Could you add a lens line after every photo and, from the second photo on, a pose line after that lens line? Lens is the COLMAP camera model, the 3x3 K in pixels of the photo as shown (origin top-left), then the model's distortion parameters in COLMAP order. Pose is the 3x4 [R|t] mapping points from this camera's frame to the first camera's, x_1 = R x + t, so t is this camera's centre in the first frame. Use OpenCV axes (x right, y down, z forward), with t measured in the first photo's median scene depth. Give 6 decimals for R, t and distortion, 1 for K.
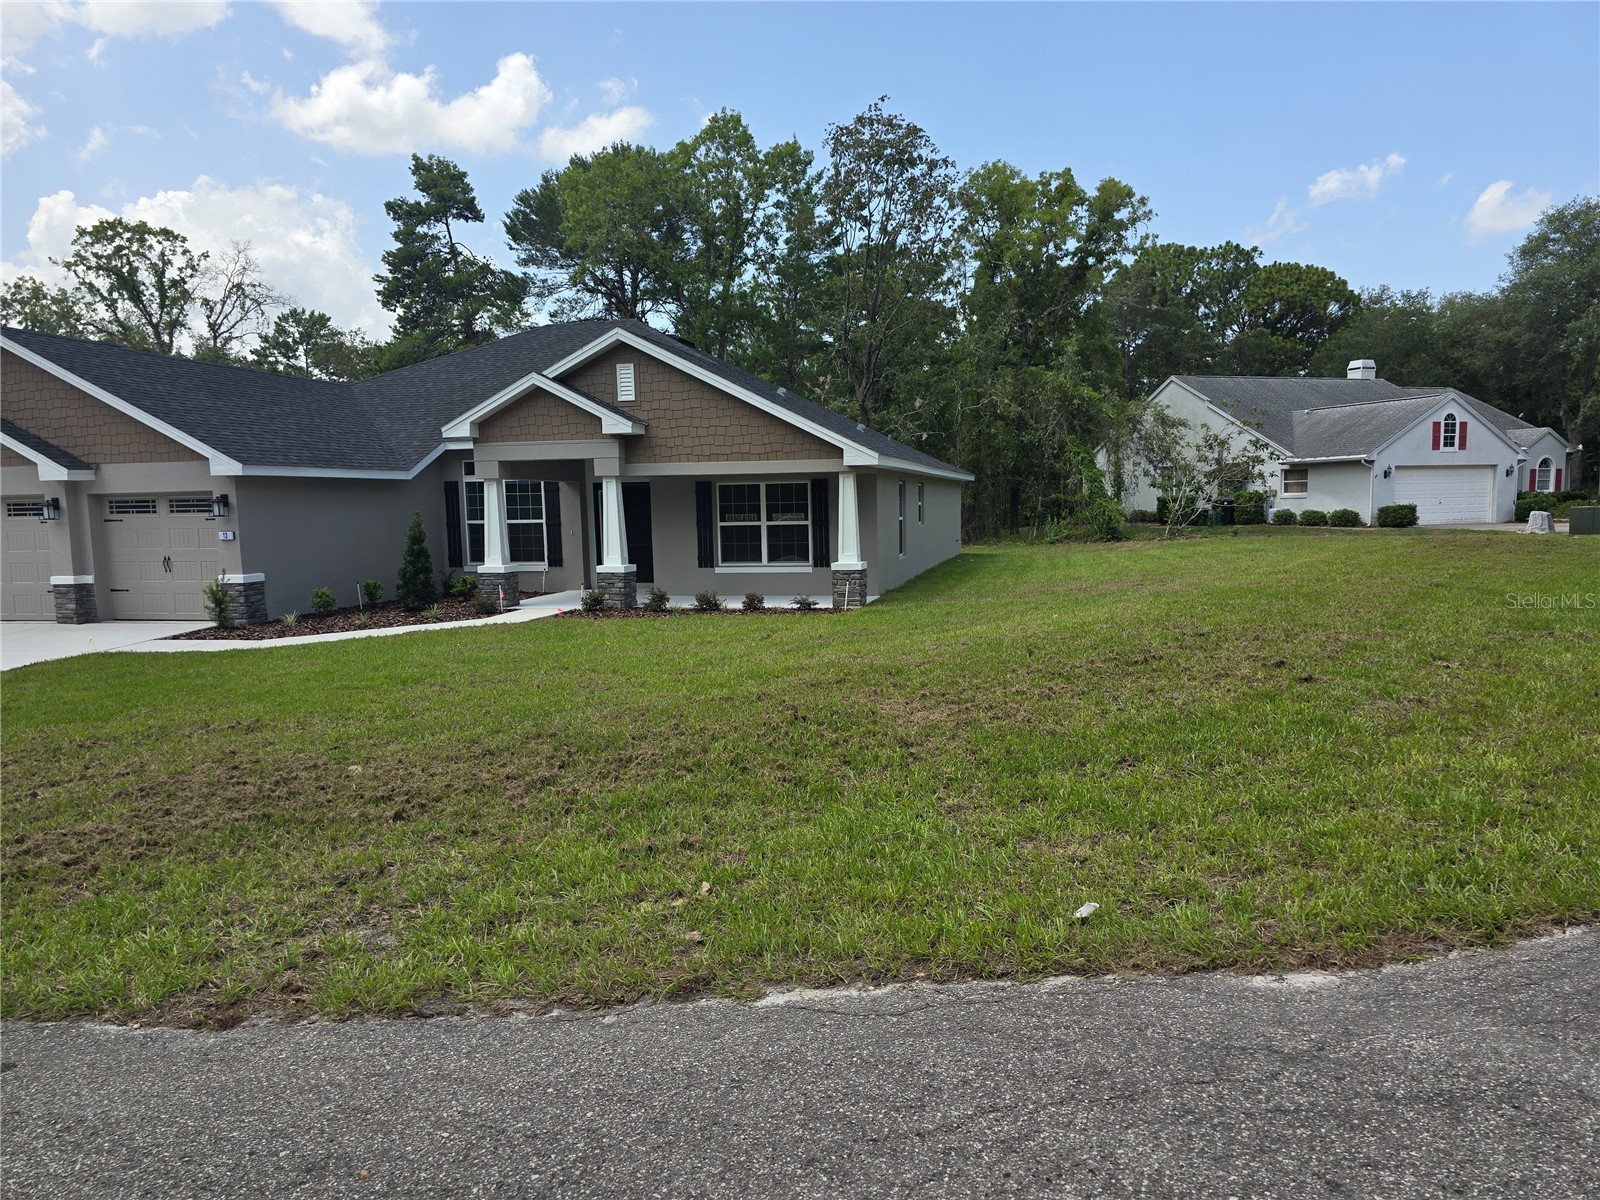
lens RADIAL K [[1066.2, 0, 806.1], [0, 1066.2, 619.8], [0, 0, 1]] dist [0.102619, -0.135460]
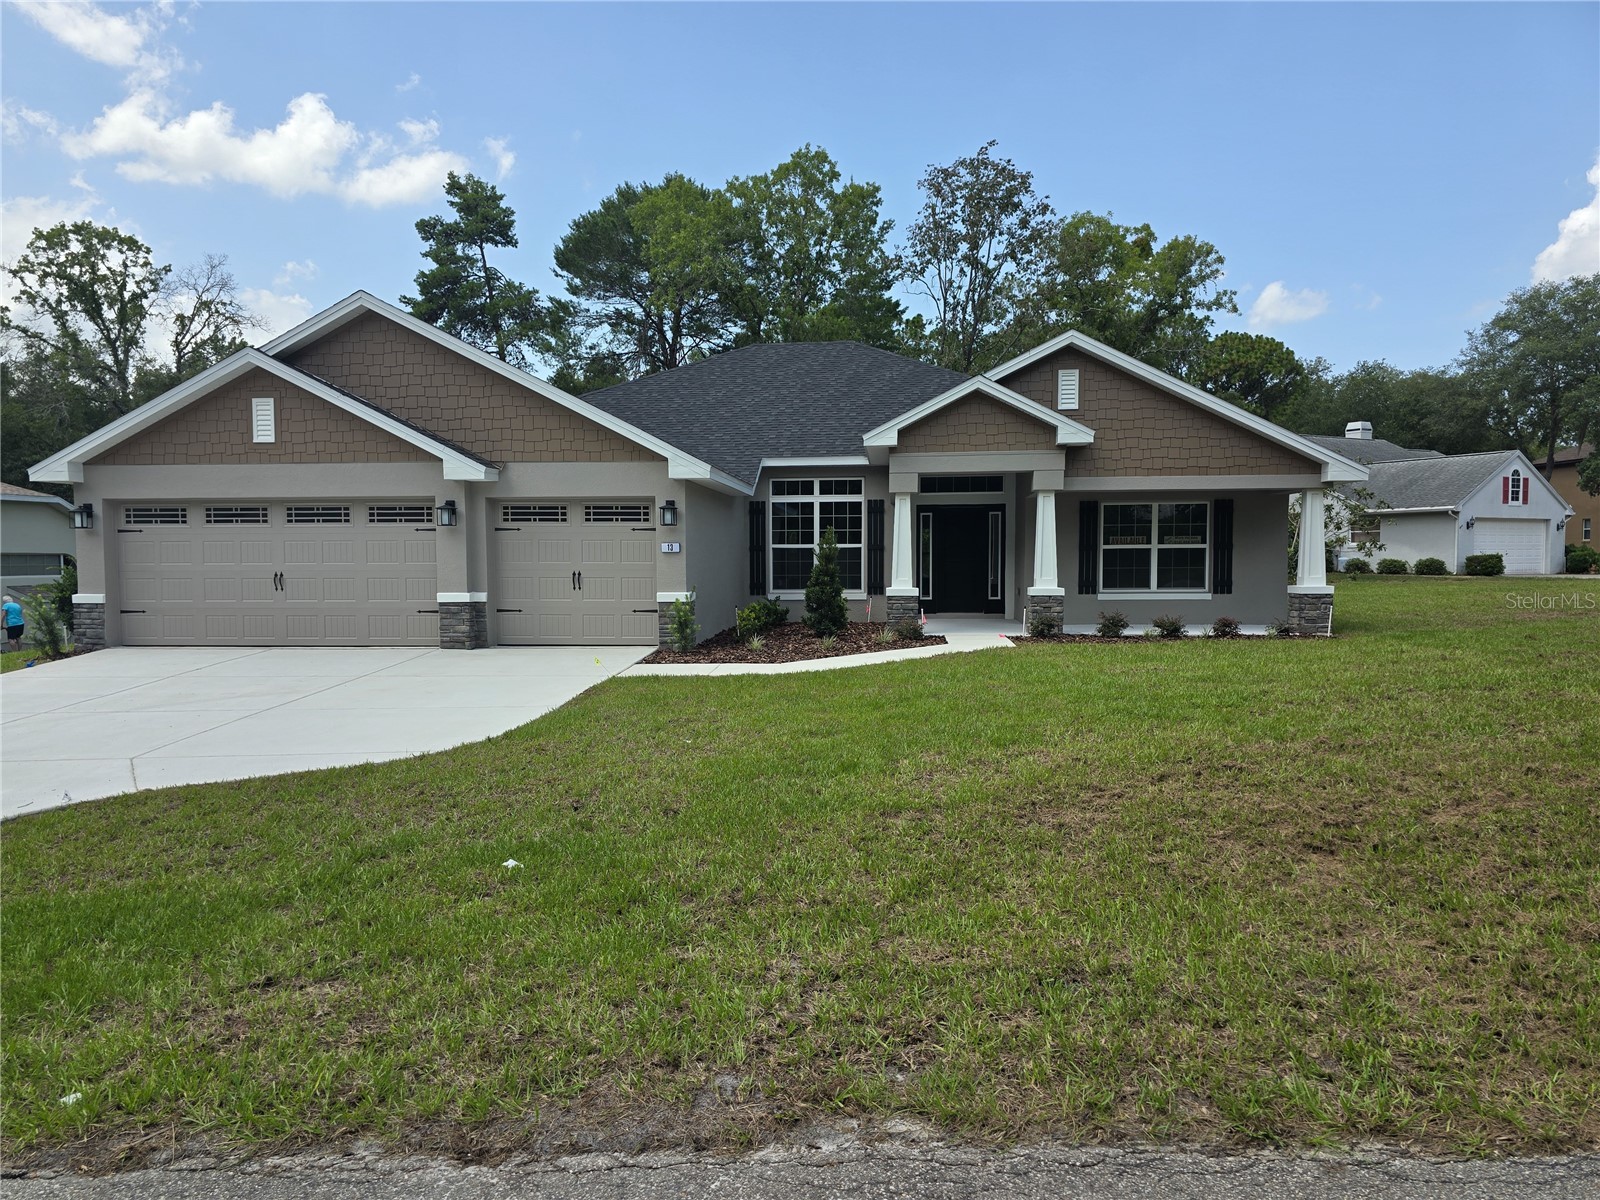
lens RADIAL K [[1078.9, 0, 800.0], [0, 1078.9, 600.0], [0, 0, 1]] dist [0.093167, -0.127515]
pose [[0.989772, 0.009360, 0.142348, -0.245603], [0.000868, 0.997432, -0.071621, 0.012060], [-0.142652, 0.071012, 0.987222, 0.057207]]
